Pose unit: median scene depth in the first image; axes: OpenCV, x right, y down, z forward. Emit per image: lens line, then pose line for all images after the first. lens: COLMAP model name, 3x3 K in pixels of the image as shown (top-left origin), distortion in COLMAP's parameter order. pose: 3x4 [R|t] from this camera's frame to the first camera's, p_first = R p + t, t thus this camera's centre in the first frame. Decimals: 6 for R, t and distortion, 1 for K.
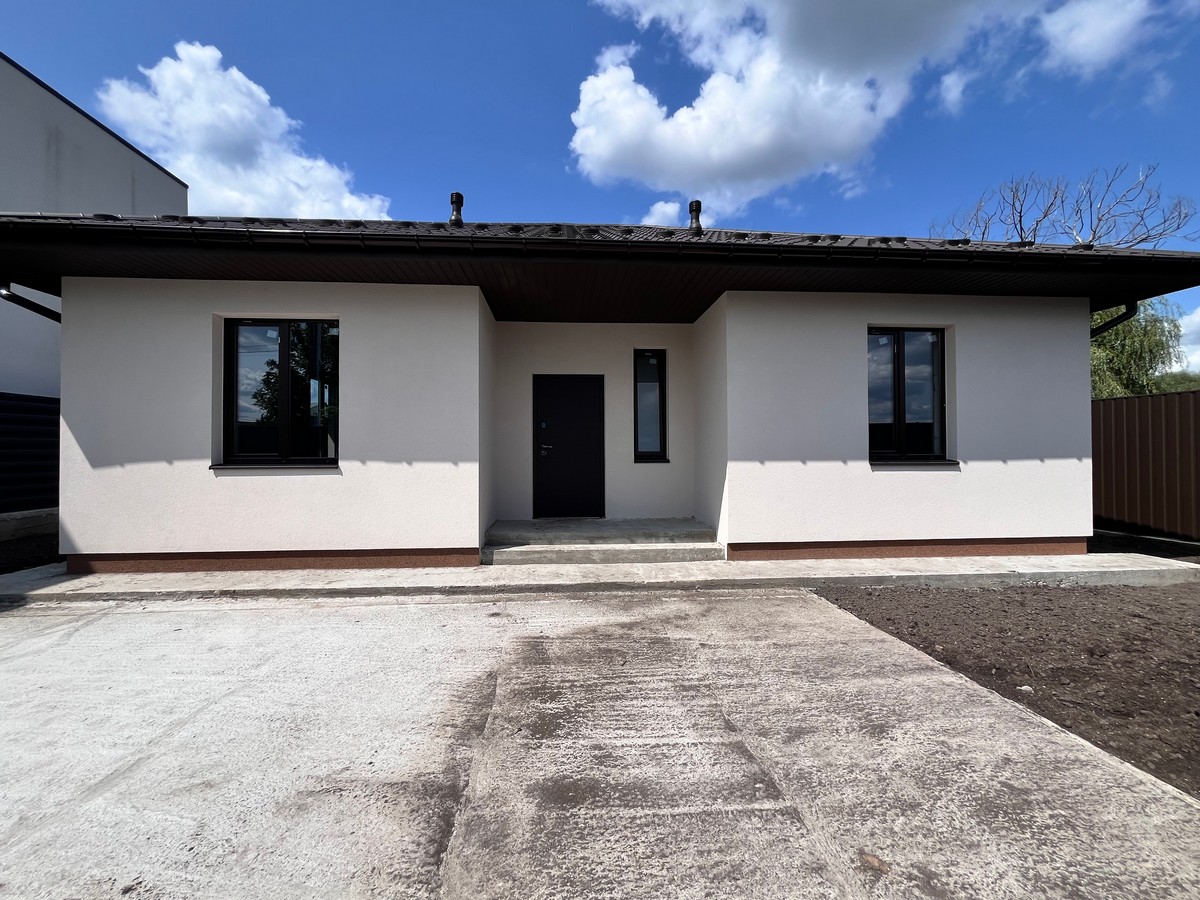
lens RADIAL K [[487.0, 0, 597.6], [0, 487.0, 437.0], [0, 0, 1]] dist [-0.002835, -0.000192]
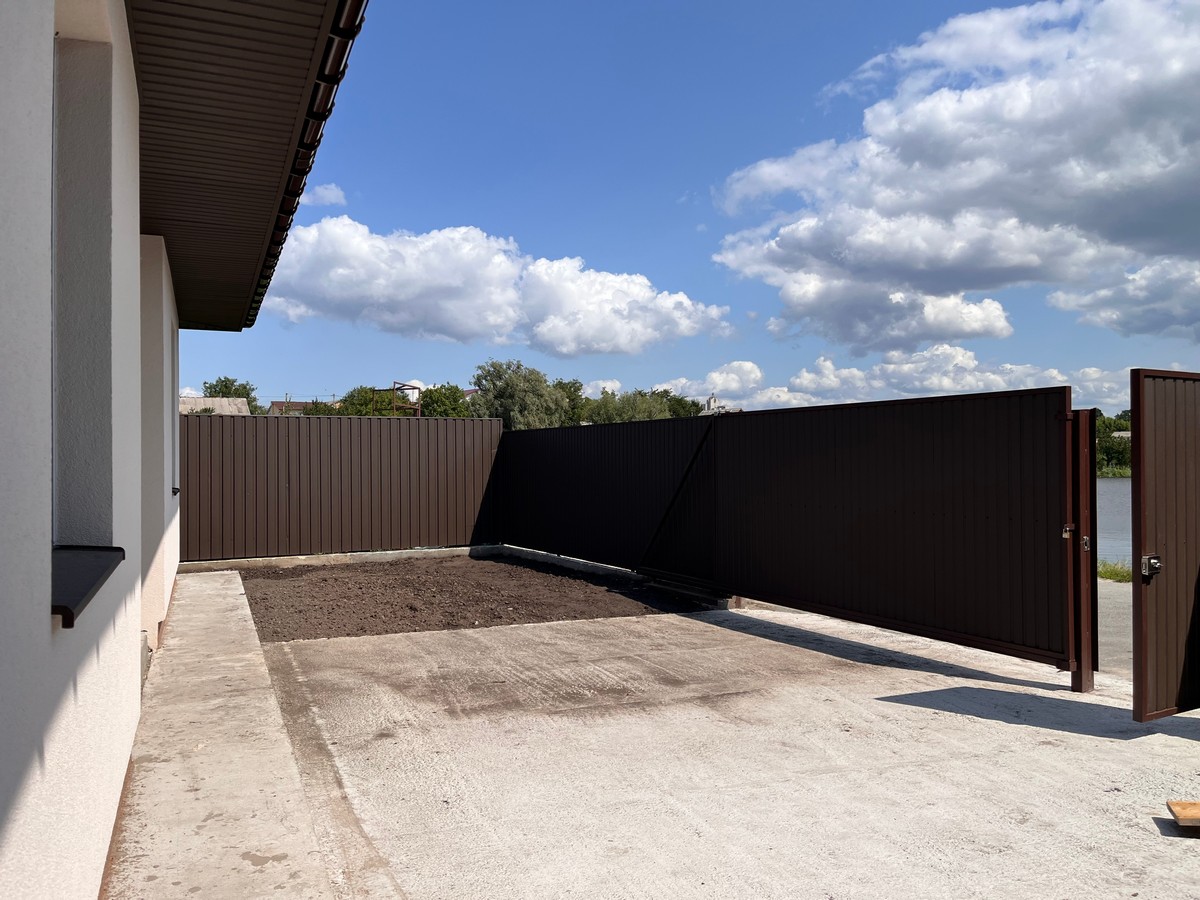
lens RADIAL K [[909.2, 0, 593.2], [0, 909.2, 471.6], [0, 0, 1]] dist [0.055222, -0.074153]
pose [[-0.327467, -0.007933, 0.944829, -1.635722], [-0.016186, 0.999865, 0.002785, 0.002703], [-0.944724, -0.014381, -0.327551, 1.280176]]
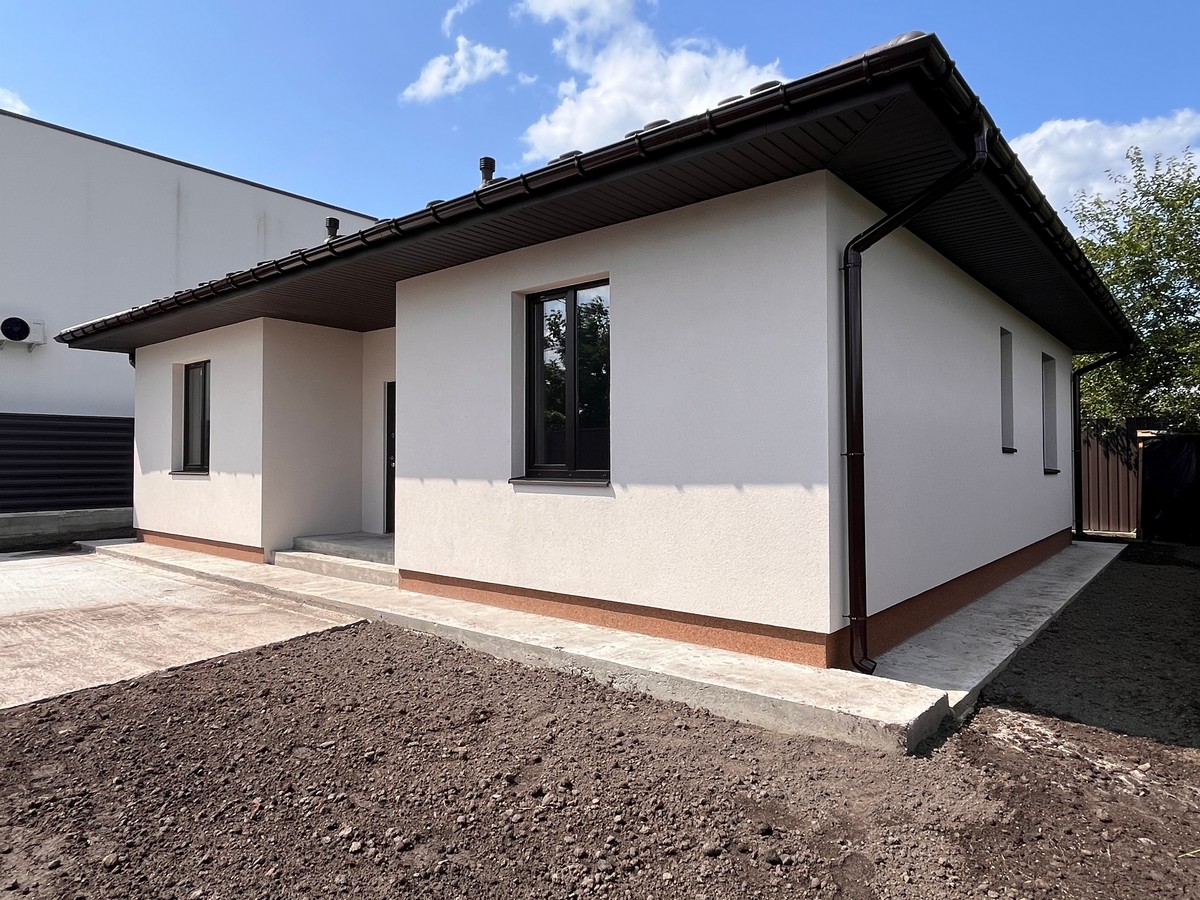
lens RADIAL K [[747.8, 0, 589.3], [0, 747.8, 443.5], [0, 0, 1]] dist [-0.005065, -0.004394]
pose [[0.723267, -0.010983, -0.690481, 2.176068], [0.008703, 0.999939, -0.006789, 0.003054], [0.690513, -0.001099, 0.723319, 0.387134]]
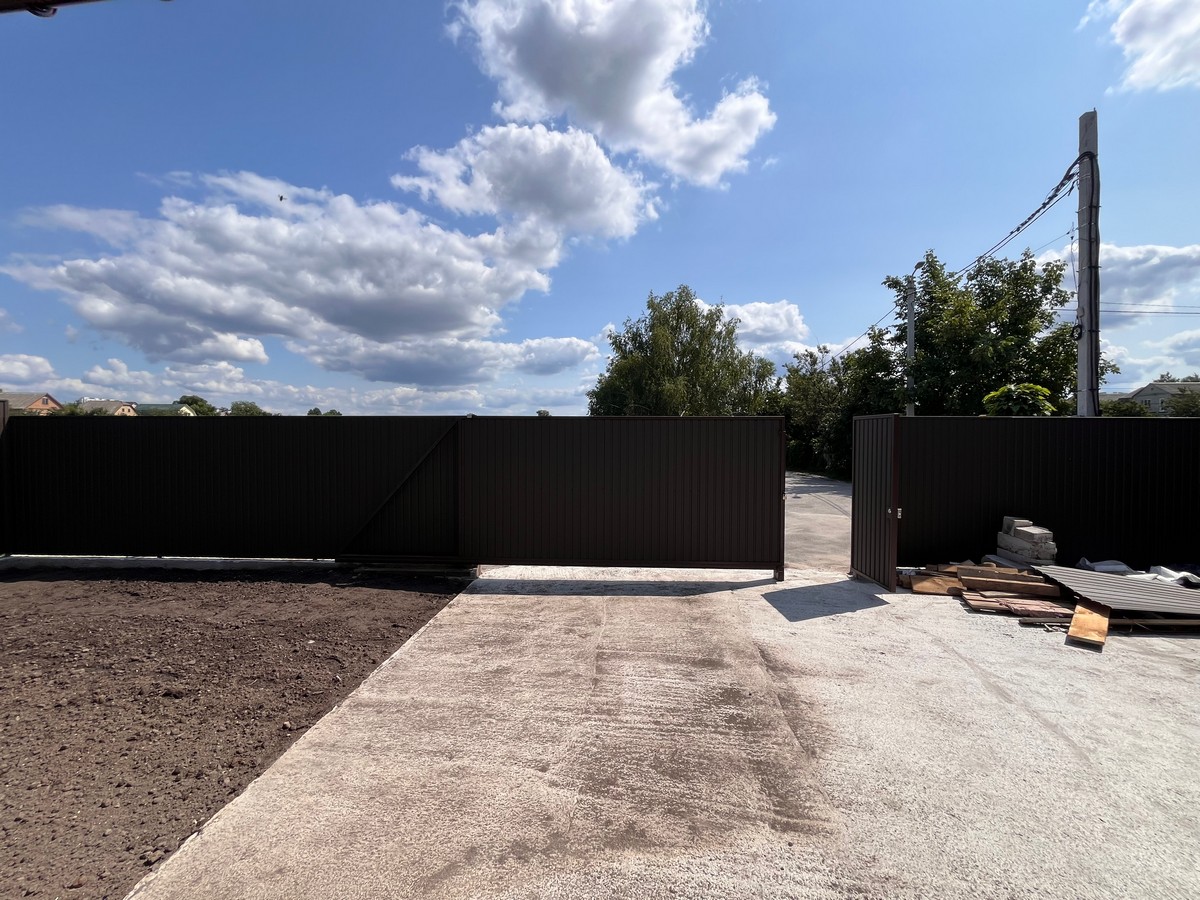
lens RADIAL K [[487.0, 0, 596.2], [0, 487.0, 406.8], [0, 0, 1]] dist [-0.002835, -0.000192]
pose [[-0.979391, 0.012095, 0.201612, -0.015546], [-0.004304, 0.996729, -0.080703, -0.057804], [-0.201928, -0.079908, -0.976135, 1.675695]]
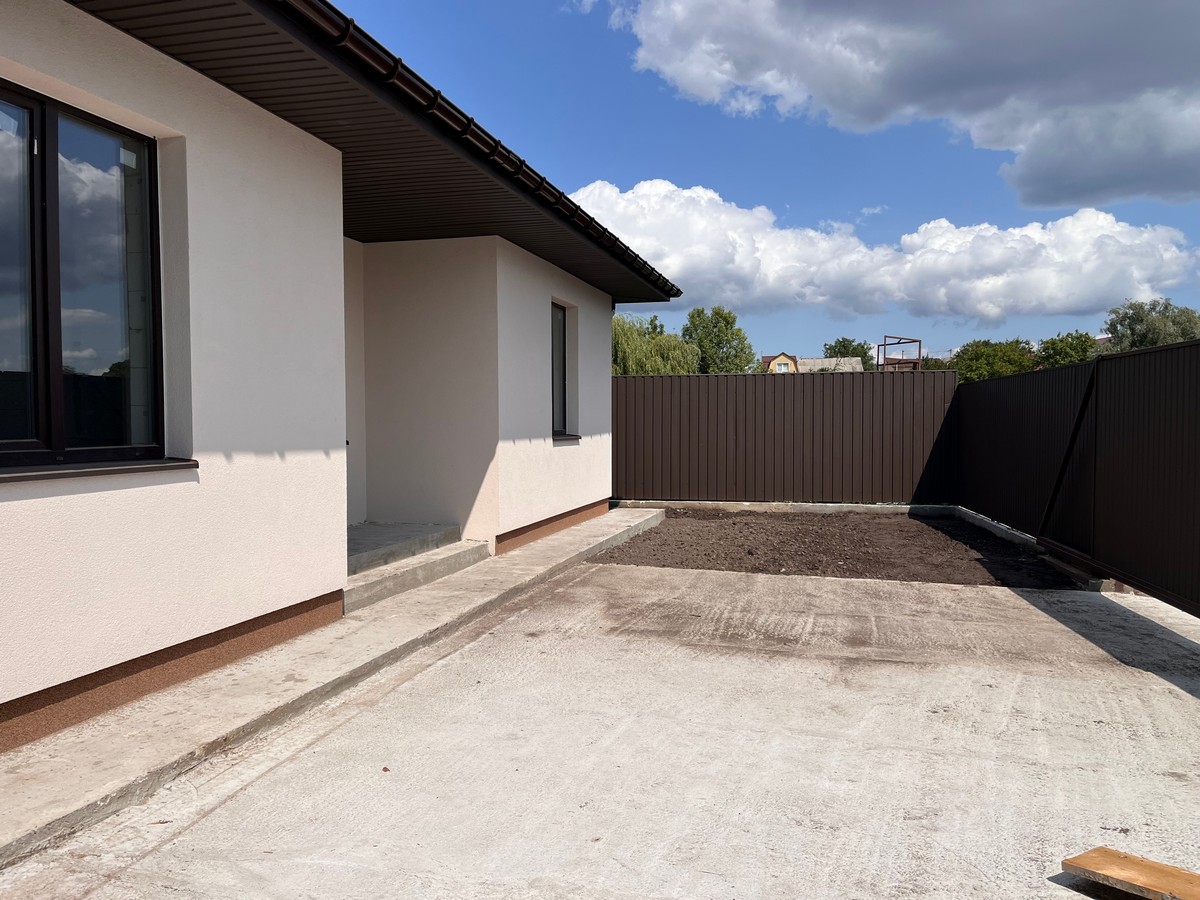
lens RADIAL K [[909.2, 0, 598.8], [0, 909.2, 453.6], [0, 0, 1]] dist [0.055222, -0.074153]
pose [[0.325294, -0.033151, 0.945032, -1.765007], [-0.023260, 0.998802, 0.043043, 0.001041], [-0.945327, -0.035984, 0.324134, 0.473528]]
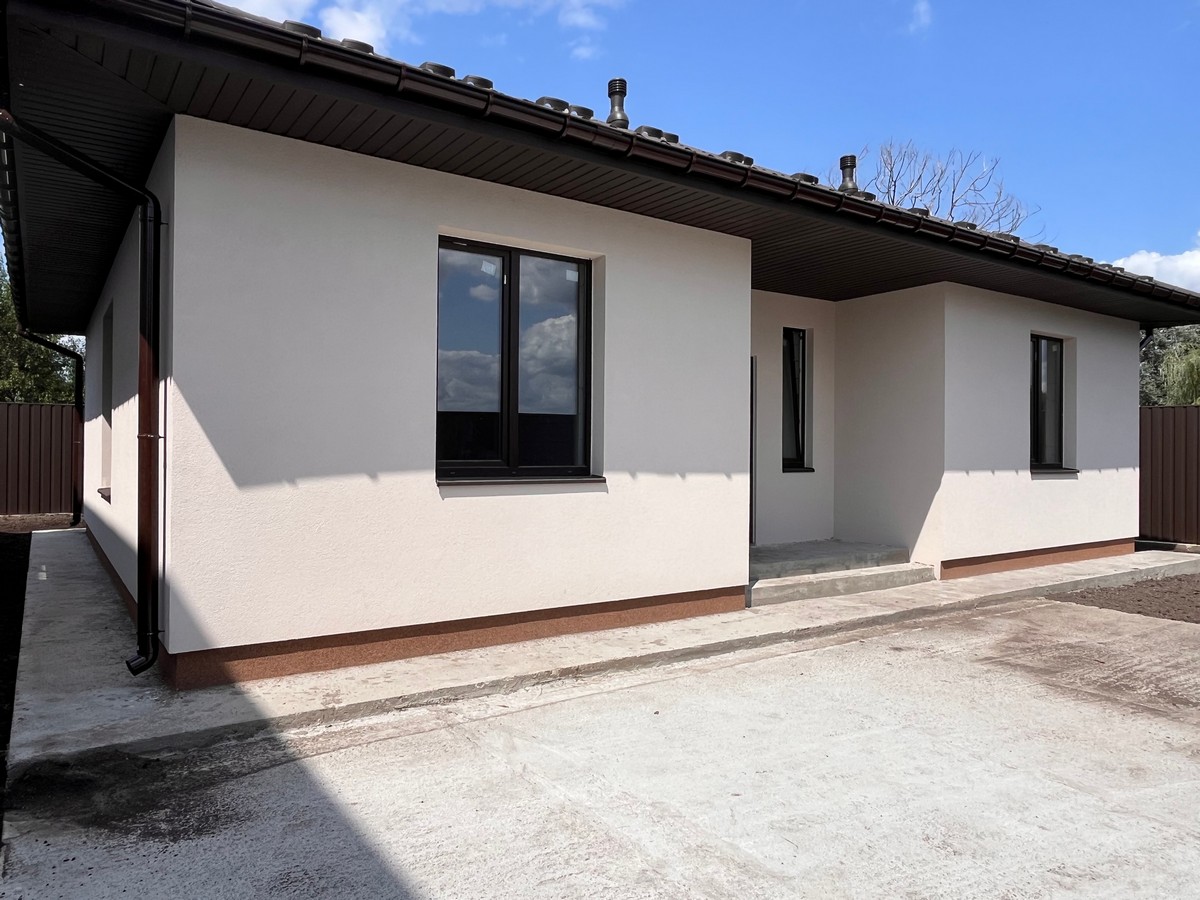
lens RADIAL K [[815.9, 0, 604.0], [0, 815.9, 438.9], [0, 0, 1]] dist [-0.001759, -0.002263]
pose [[0.860270, 0.016478, 0.509573, -1.575004], [-0.022995, 0.999714, 0.006492, -0.007990], [-0.509320, -0.017303, 0.860403, 0.023676]]
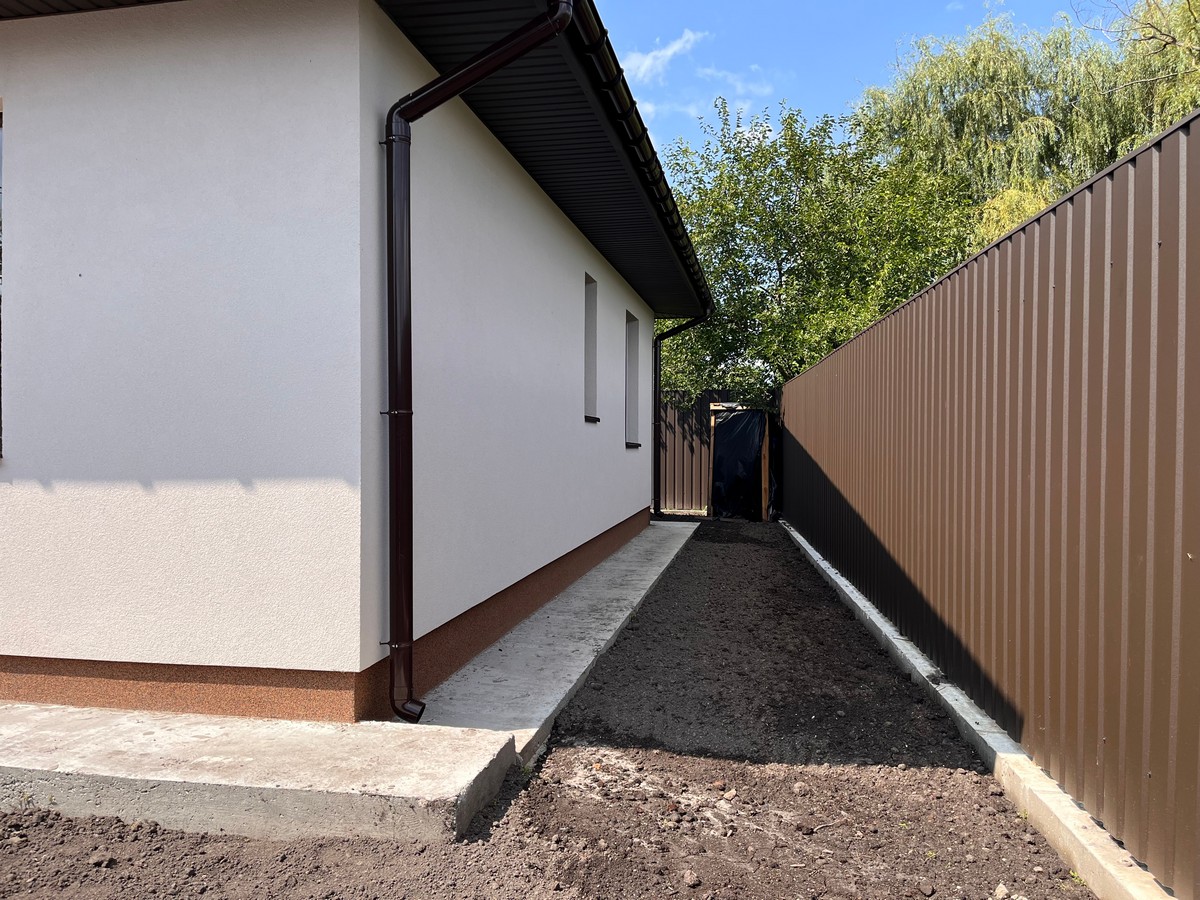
lens RADIAL K [[909.2, 0, 602.5], [0, 909.2, 444.5], [0, 0, 1]] dist [0.055222, -0.074153]
pose [[0.971594, 0.011530, -0.236374, 2.119007], [-0.005753, 0.999668, 0.025112, 0.025790], [0.236585, -0.023039, 0.971338, 0.615448]]
